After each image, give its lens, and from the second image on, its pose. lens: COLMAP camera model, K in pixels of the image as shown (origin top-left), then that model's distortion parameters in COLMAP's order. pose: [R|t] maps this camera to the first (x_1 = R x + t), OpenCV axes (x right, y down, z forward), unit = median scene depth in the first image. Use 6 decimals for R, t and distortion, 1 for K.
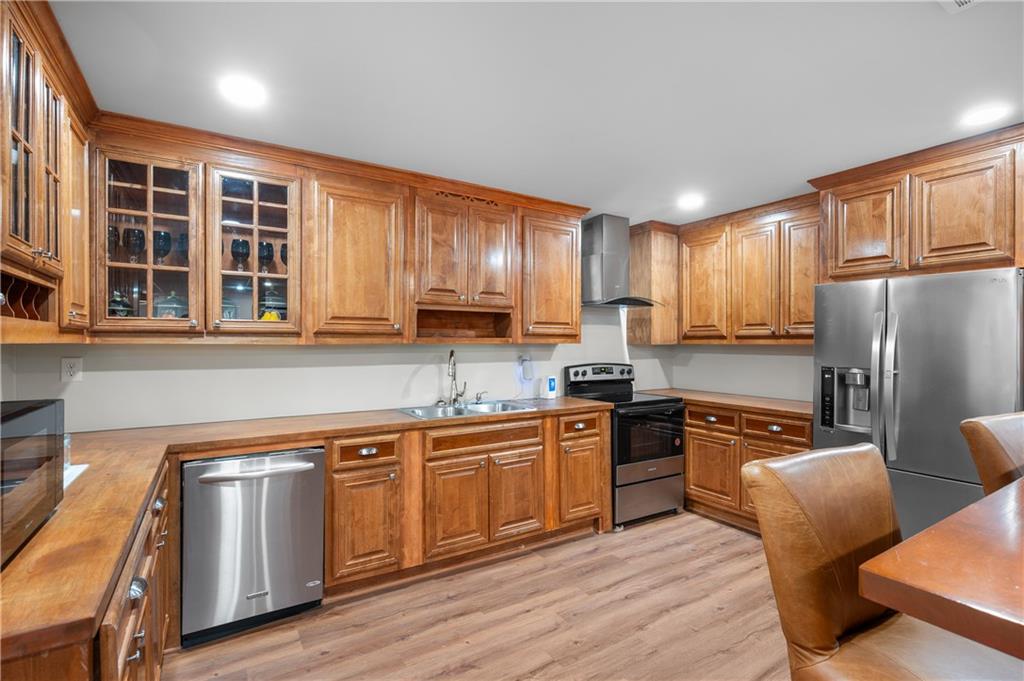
lens RADIAL K [[474.1, 0, 512.0], [0, 474.1, 340.5], [0, 0, 1]] dist [0.002432, 0.000510]
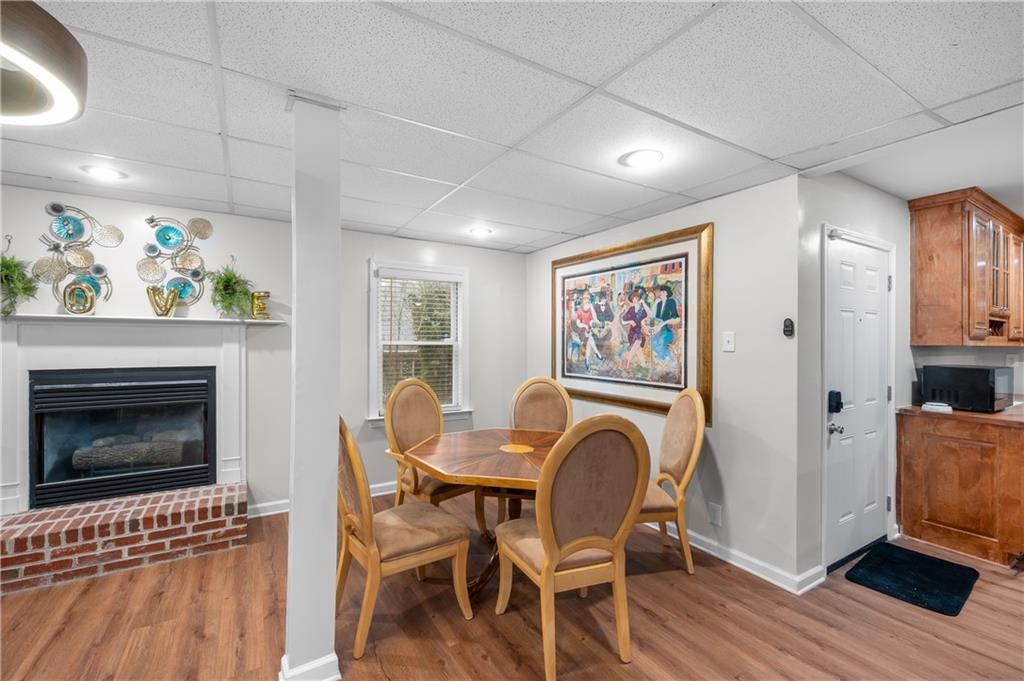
lens RADIAL K [[459.9, 0, 512.0], [0, 459.9, 340.5], [0, 0, 1]] dist [-0.000796, -0.000306]
pose [[0.000771, -0.007553, -0.999971, 0.920722], [-0.009521, 0.999926, -0.007560, 0.014701], [0.999954, 0.009526, 0.000699, -1.020159]]
